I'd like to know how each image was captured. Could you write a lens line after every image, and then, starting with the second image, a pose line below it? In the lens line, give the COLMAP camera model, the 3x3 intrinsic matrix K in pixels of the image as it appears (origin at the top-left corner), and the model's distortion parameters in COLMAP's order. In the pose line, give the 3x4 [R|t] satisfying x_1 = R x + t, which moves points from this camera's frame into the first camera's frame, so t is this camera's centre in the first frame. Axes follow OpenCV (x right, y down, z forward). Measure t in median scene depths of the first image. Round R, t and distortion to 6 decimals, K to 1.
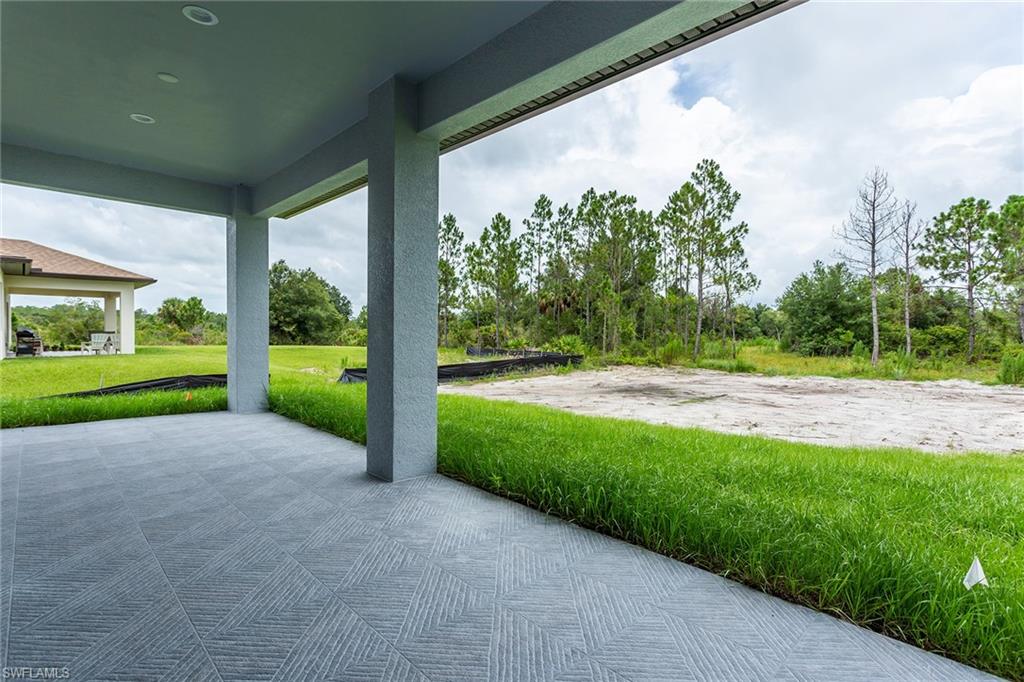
lens RADIAL K [[489.8, 0, 501.4], [0, 489.8, 346.5], [0, 0, 1]] dist [0.001801, 0.000966]
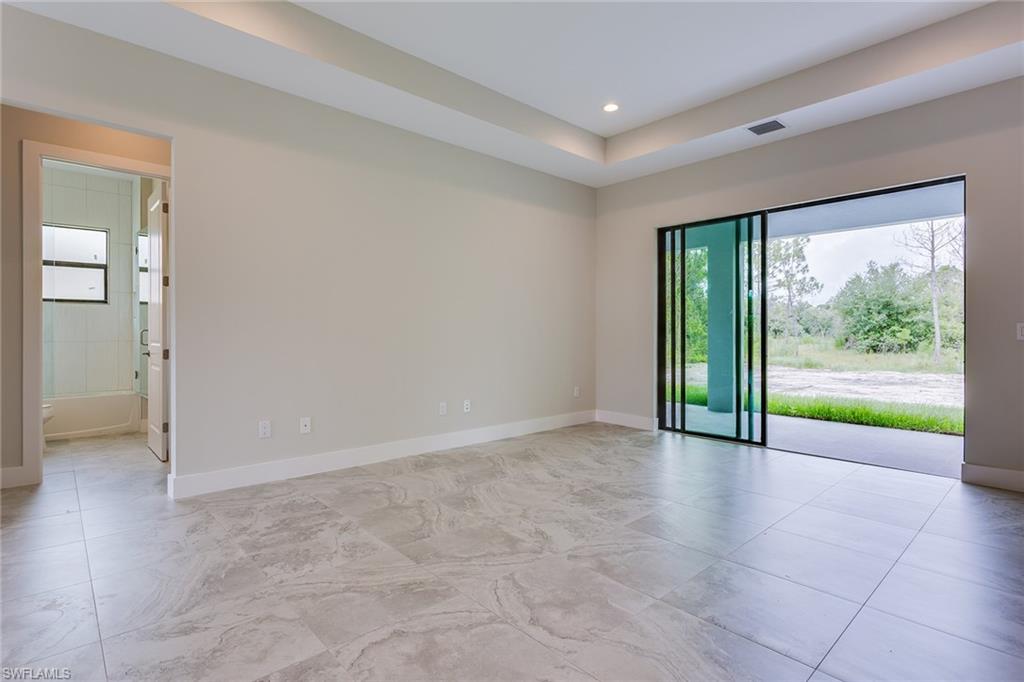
lens RADIAL K [[489.8, 0, 504.3], [0, 489.8, 339.4], [0, 0, 1]] dist [0.001801, 0.000966]
pose [[0.998331, -0.010785, -0.056734, -0.085052], [0.009908, 0.999828, -0.015702, -0.001346], [0.056893, 0.015114, 0.998266, -0.091237]]
